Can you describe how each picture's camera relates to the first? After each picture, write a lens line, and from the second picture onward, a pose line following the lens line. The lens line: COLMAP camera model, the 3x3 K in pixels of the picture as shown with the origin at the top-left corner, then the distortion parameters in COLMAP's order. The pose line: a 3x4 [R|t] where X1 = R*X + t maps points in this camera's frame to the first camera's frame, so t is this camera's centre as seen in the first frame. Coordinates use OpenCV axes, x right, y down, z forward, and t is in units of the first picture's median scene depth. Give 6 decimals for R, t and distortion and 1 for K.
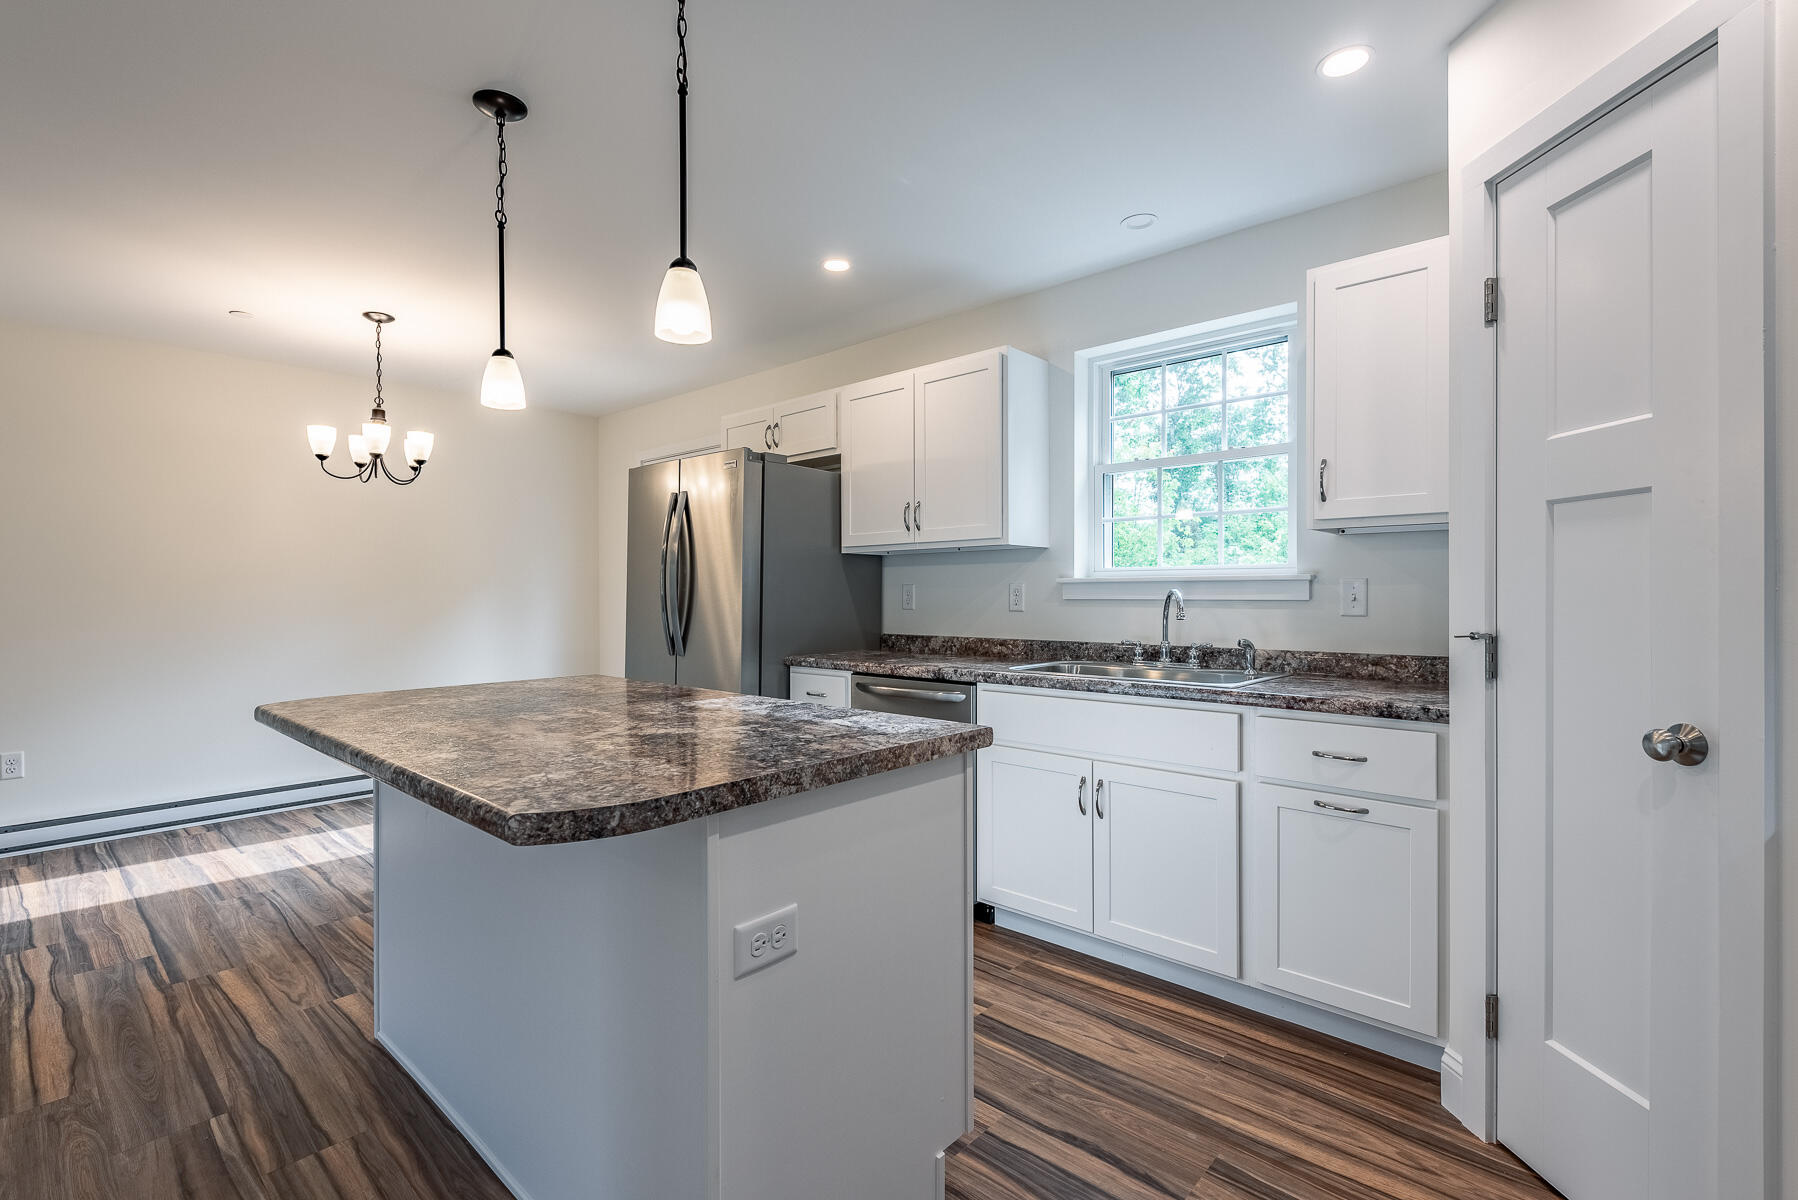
lens RADIAL K [[797.5, 0, 894.4], [0, 797.5, 595.0], [0, 0, 1]] dist [-0.001464, 0.000480]
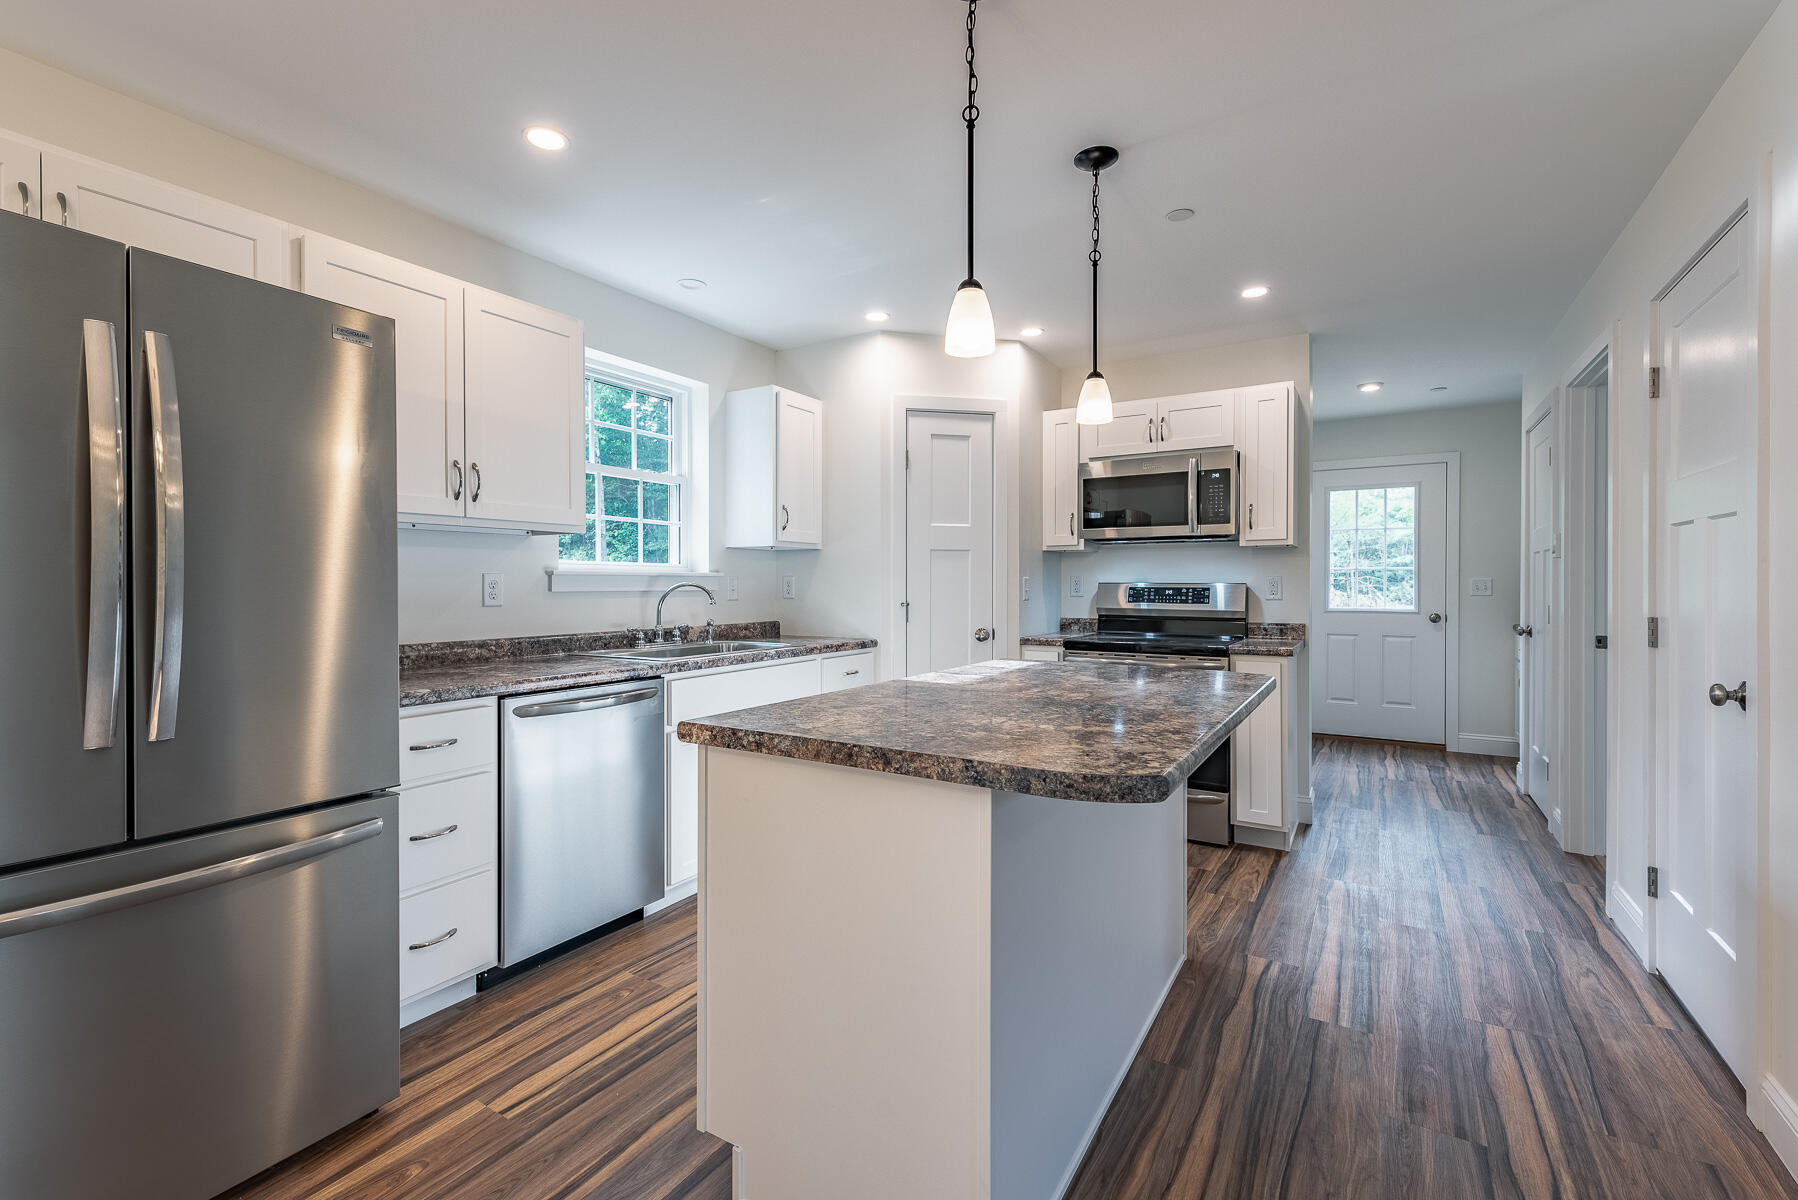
lens RADIAL K [[797.8, 0, 875.9], [0, 797.8, 587.9], [0, 0, 1]] dist [0.002064, -0.000056]
pose [[-0.163378, -0.001315, 0.986563, -0.972483], [0.005556, 0.999982, 0.002253, 0.001152], [-0.986548, 0.005849, -0.163368, 0.942414]]
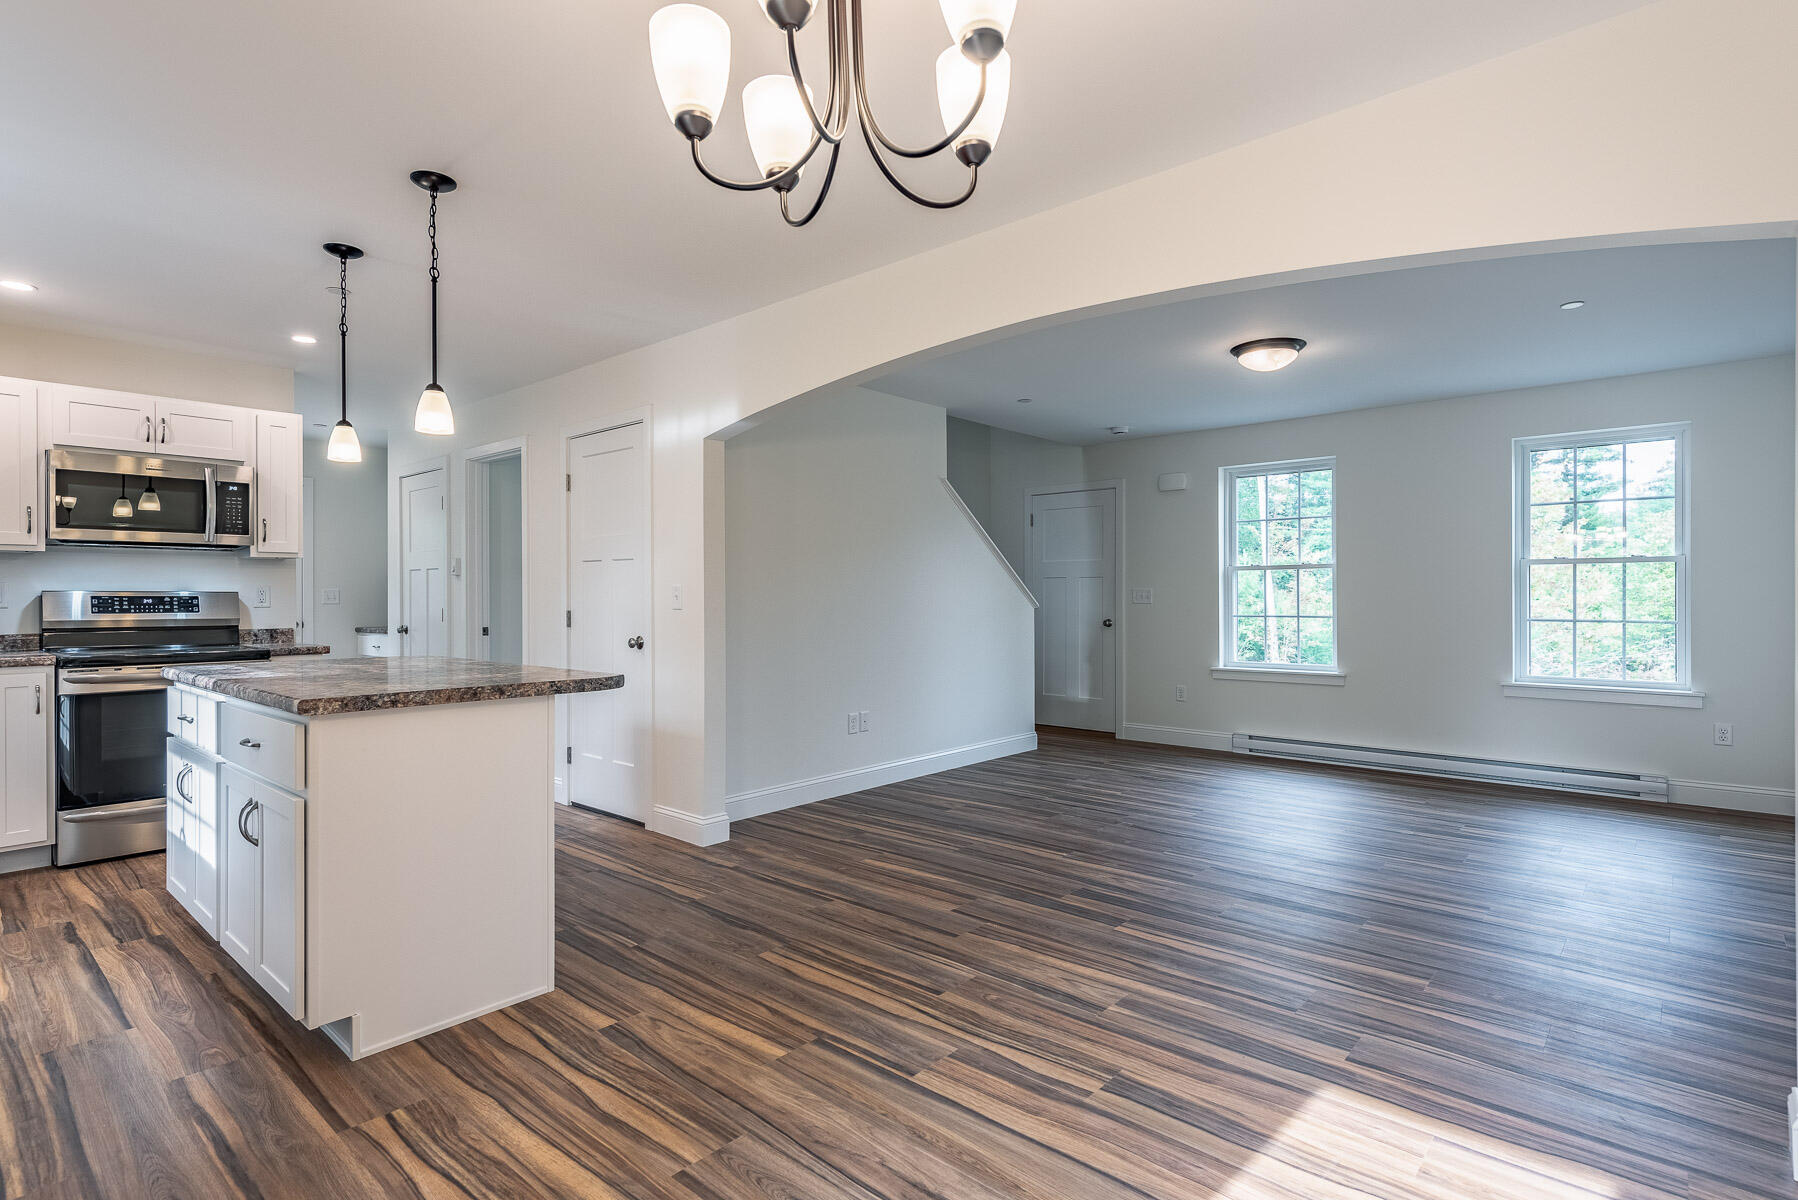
lens RADIAL K [[901.8, 0, 901.6], [0, 901.8, 620.6], [0, 0, 1]] dist [0.000849, 0.000015]
pose [[-0.999984, 0.004963, -0.002851, -0.908255], [0.004868, 0.999457, 0.032578, 0.004674], [0.003011, 0.032564, -0.999465, 1.790549]]
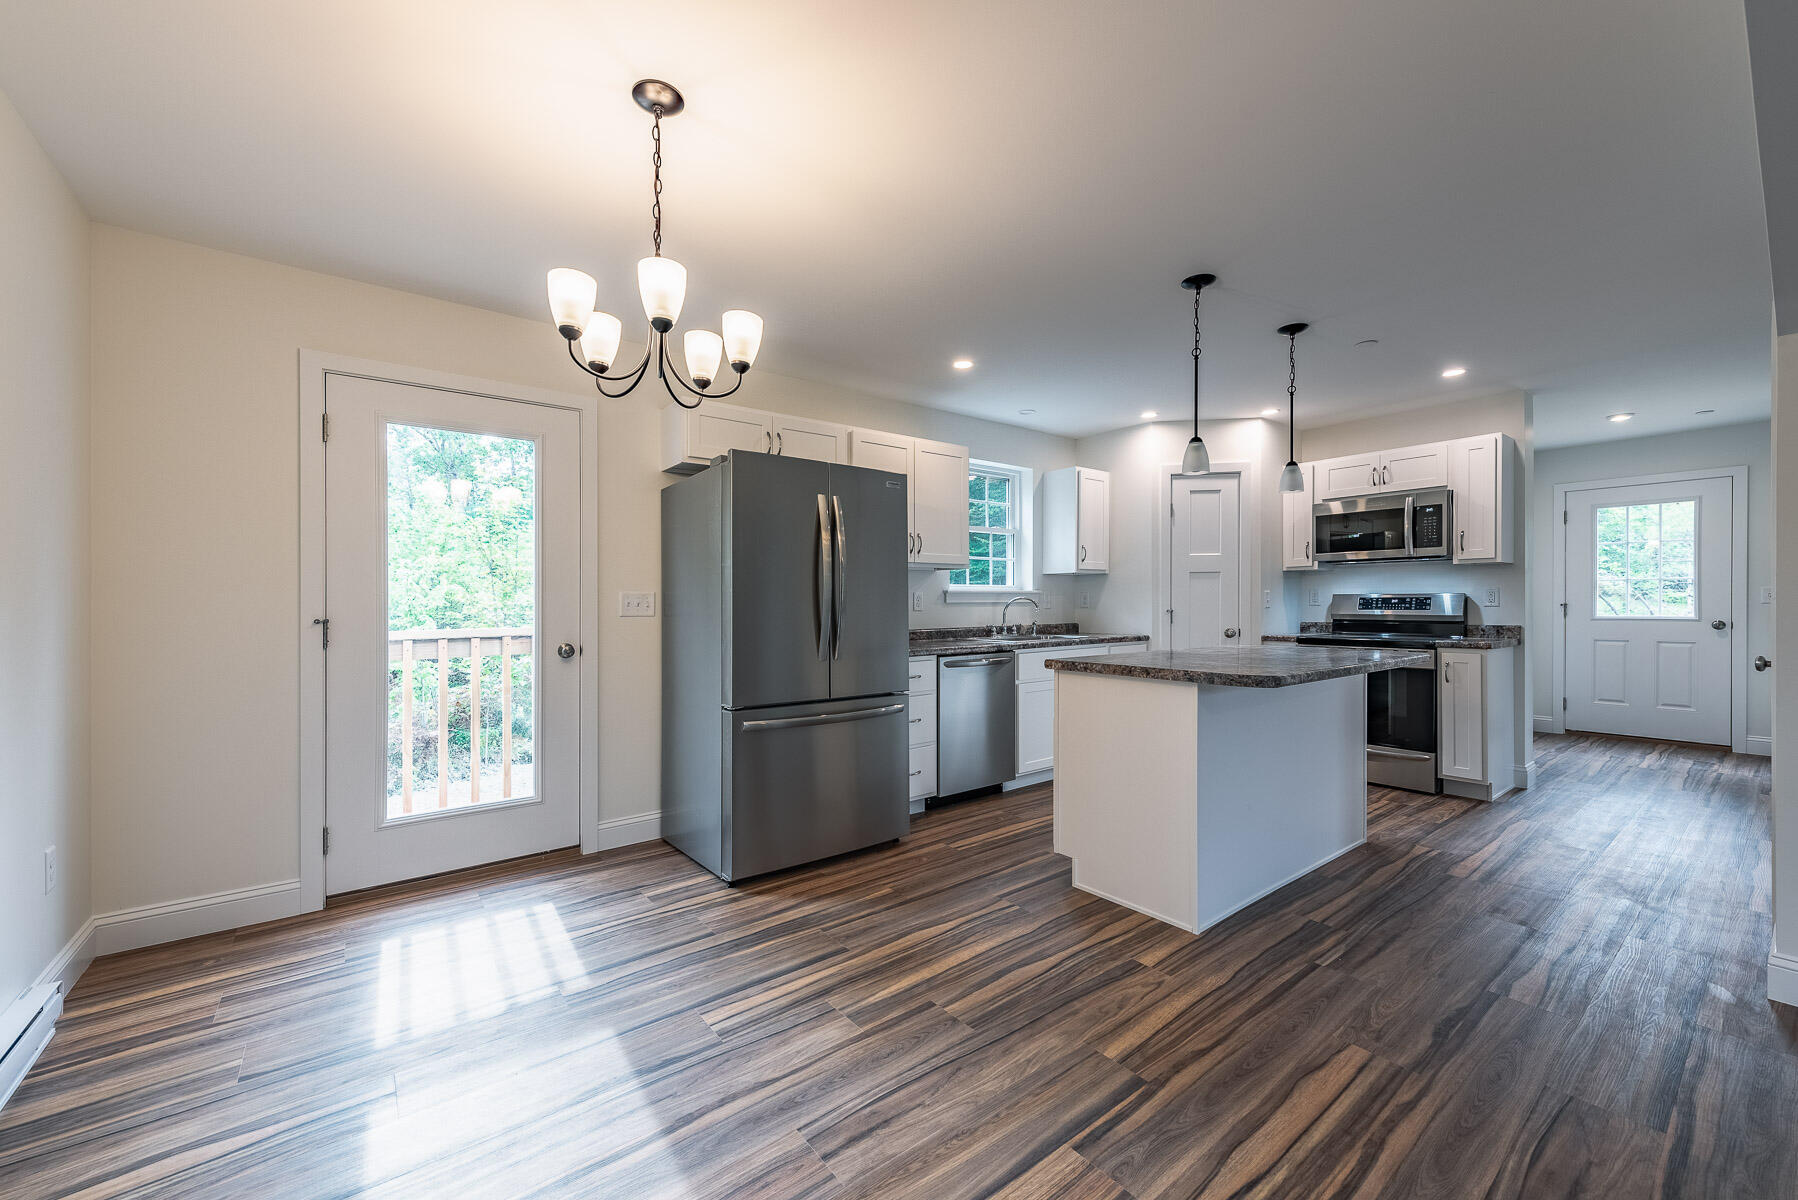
lens RADIAL K [[696.8, 0, 889.5], [0, 696.8, 617.4], [0, 0, 1]] dist [0.005627, -0.000191]
pose [[0.197158, -0.019122, 0.980185, -1.485203], [0.011843, 0.999783, 0.017122, 0.011868], [-0.980300, 0.008233, 0.197342, 1.012941]]
